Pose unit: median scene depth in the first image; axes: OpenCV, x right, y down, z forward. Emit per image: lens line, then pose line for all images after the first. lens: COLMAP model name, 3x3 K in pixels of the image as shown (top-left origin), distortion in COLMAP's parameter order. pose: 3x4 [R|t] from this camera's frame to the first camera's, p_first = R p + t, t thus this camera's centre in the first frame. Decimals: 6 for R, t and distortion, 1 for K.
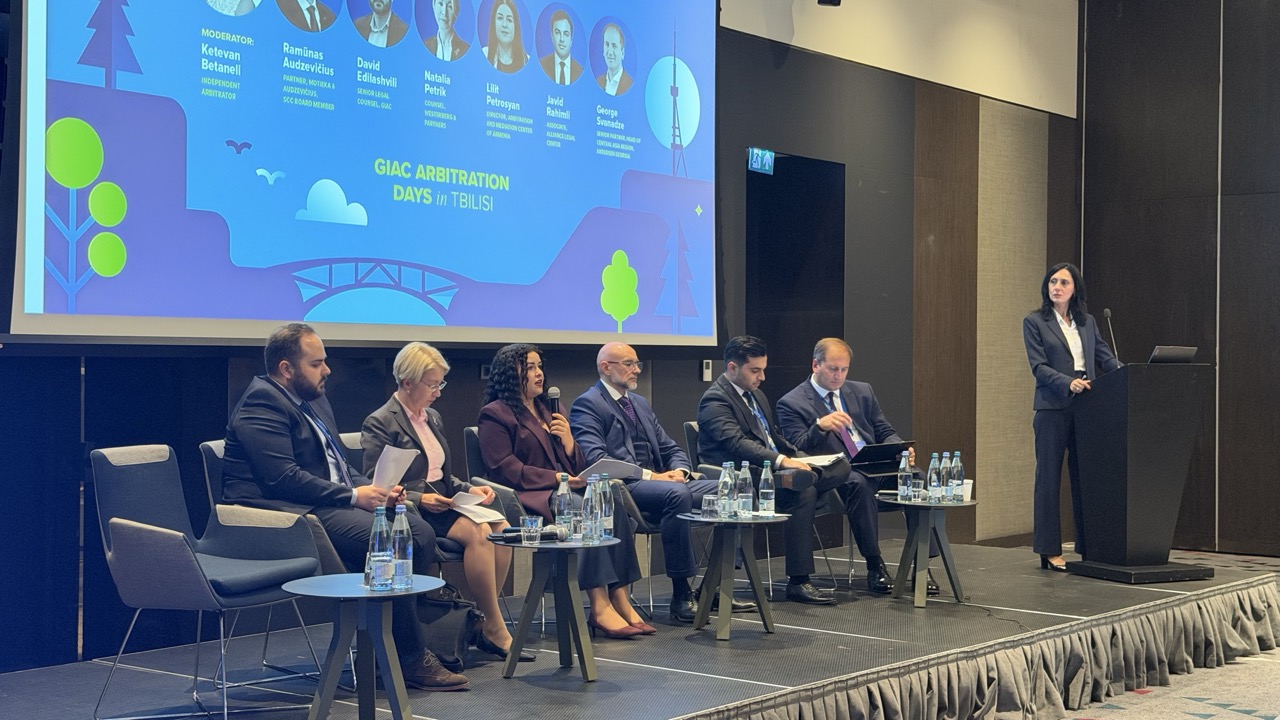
lens RADIAL K [[1777.7, 0, 630.5], [0, 1777.7, 364.6], [0, 0, 1]] dist [0.152738, 0.000000]
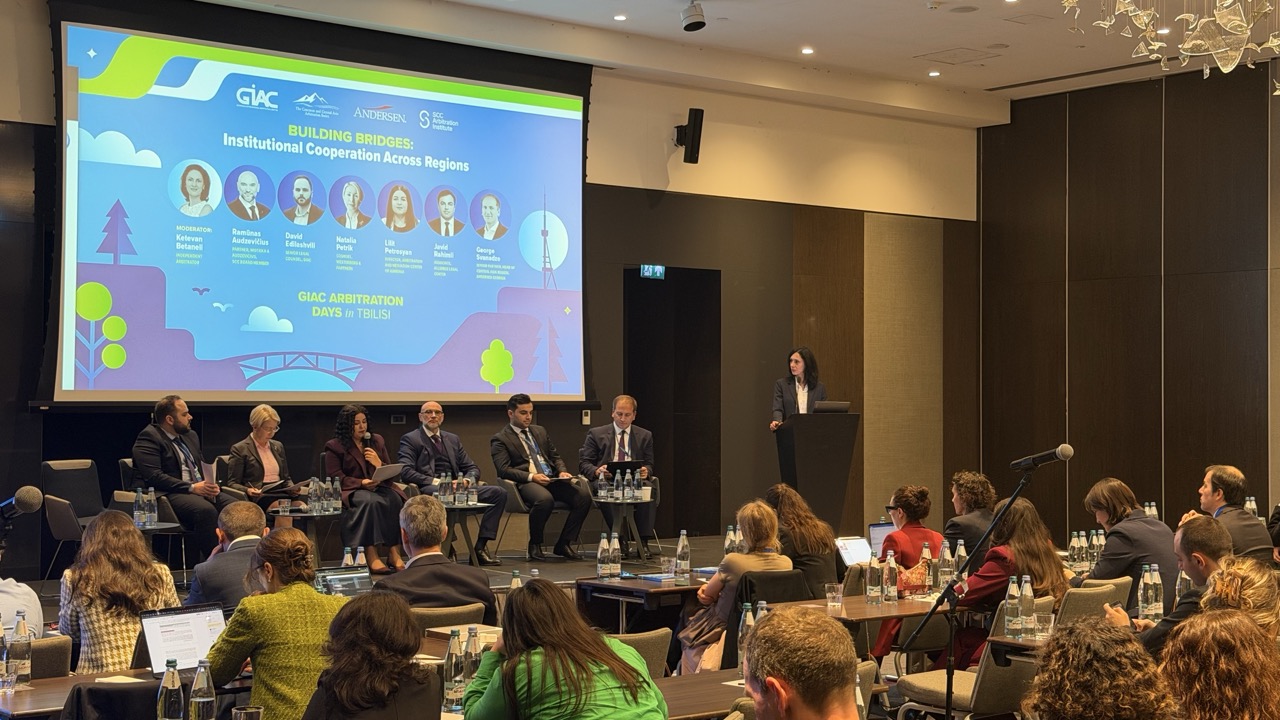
lens RADIAL K [[1777.7, 0, 650.4], [0, 1777.7, 362.8], [0, 0, 1]] dist [0.152738, 0.000000]
pose [[0.975723, -0.008147, -0.218859, 0.544176], [0.002998, 0.999711, -0.023848, -0.008535], [0.218990, 0.022613, 0.975465, -0.555532]]
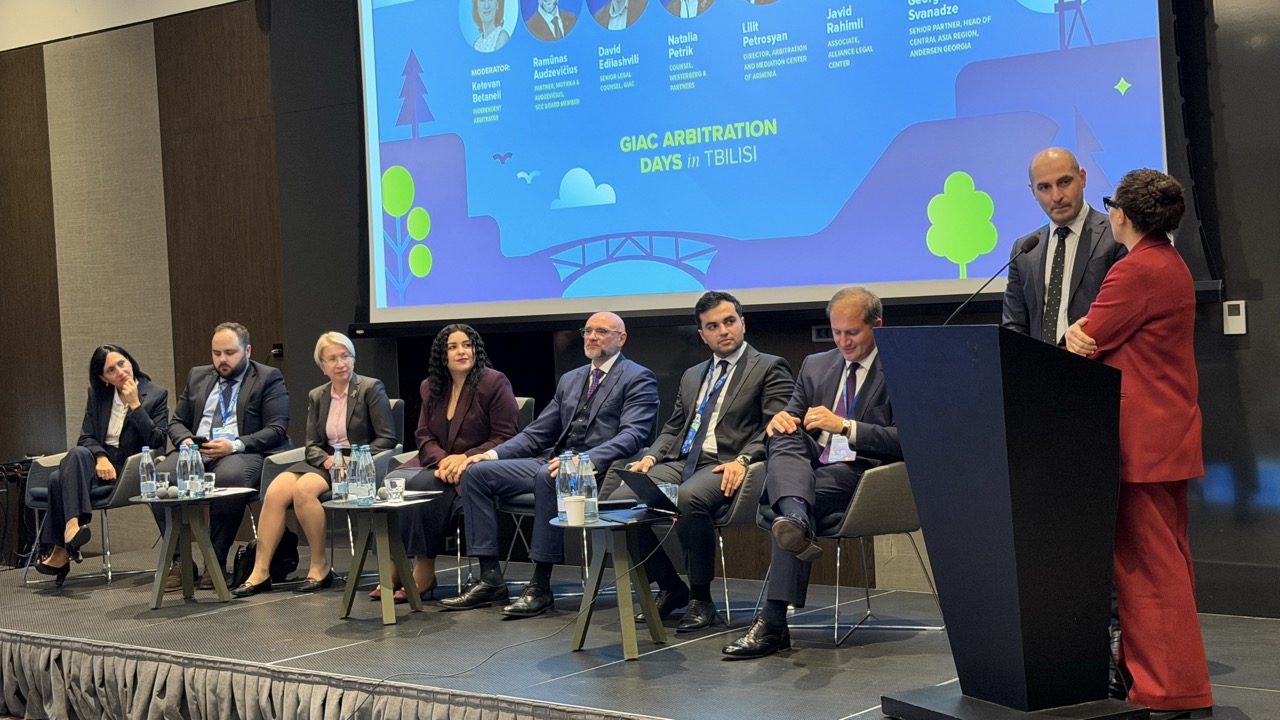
lens RADIAL K [[1878.1, 0, 628.6], [0, 1878.1, 363.7], [0, 0, 1]] dist [0.144322, 0.000000]
pose [[-0.043824, 0.024697, -0.998734, 0.973223], [0.045674, 0.998699, 0.022692, -0.007426], [0.997995, -0.044622, -0.044895, 1.054785]]
